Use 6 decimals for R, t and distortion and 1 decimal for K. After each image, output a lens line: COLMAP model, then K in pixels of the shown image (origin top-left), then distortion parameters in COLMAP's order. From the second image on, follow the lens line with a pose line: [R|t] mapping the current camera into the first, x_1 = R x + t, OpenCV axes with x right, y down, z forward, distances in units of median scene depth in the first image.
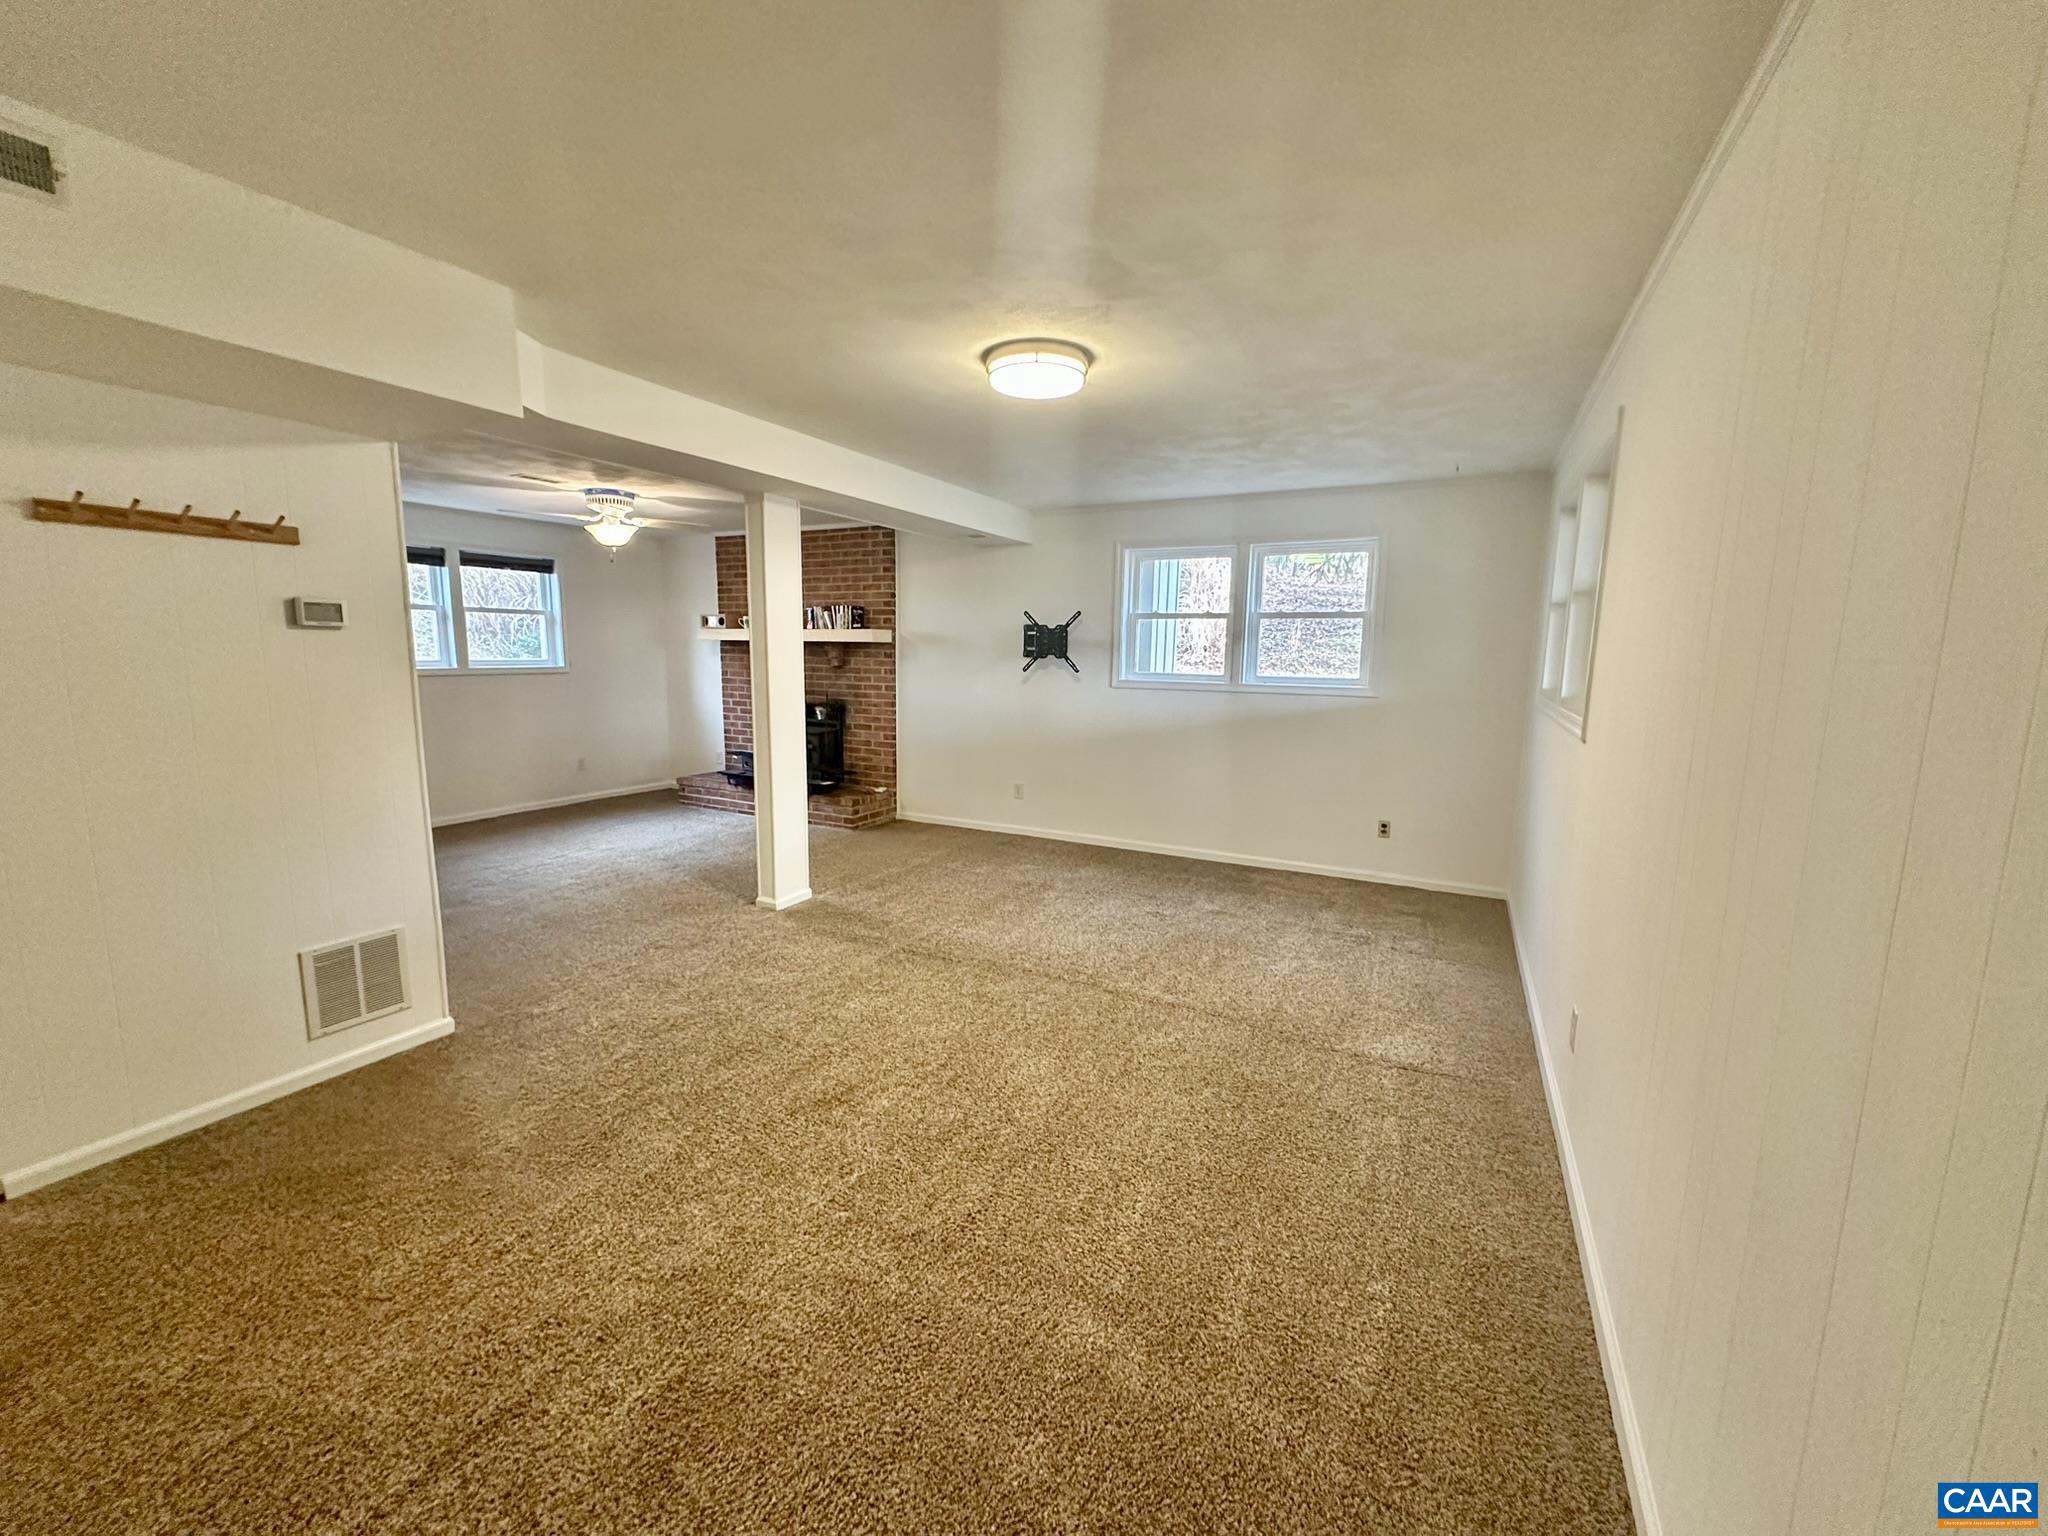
lens RADIAL K [[818.6, 0, 1022.0], [0, 818.6, 768.2], [0, 0, 1]] dist [0.001079, -0.001355]
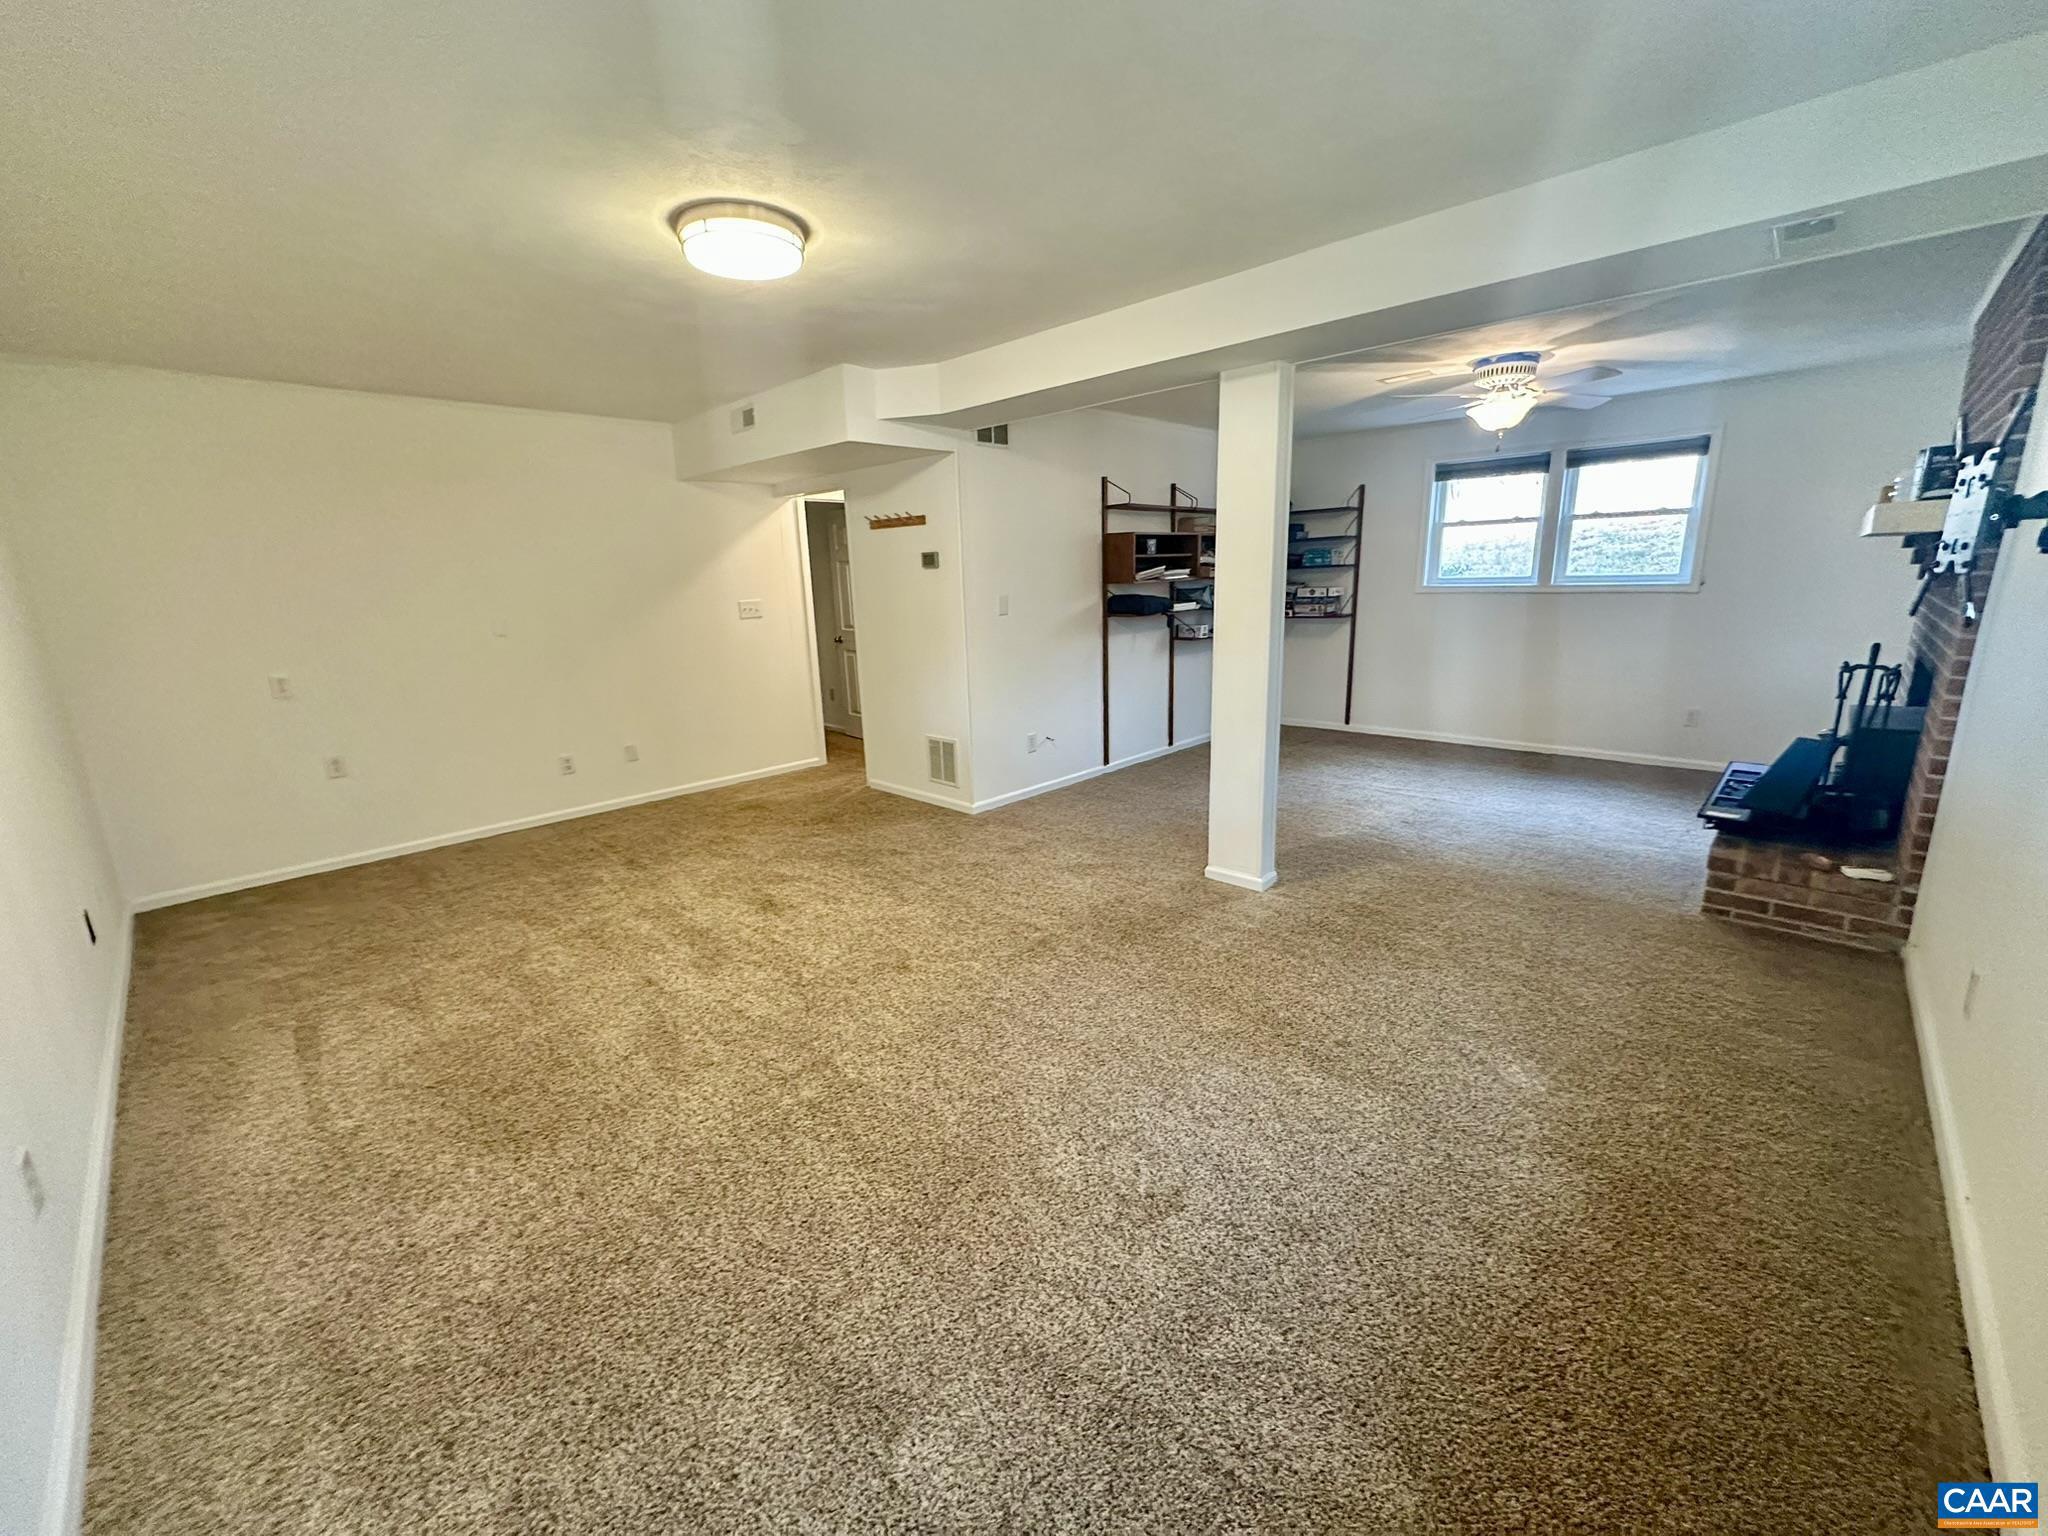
lens RADIAL K [[818.6, 0, 1022.8], [0, 818.6, 773.2], [0, 0, 1]] dist [0.001079, -0.001355]
pose [[-0.291237, 0.219545, -0.931118, 0.667055], [-0.112386, 0.958719, 0.261205, -0.168319], [0.950026, 0.180717, -0.254541, 1.268475]]
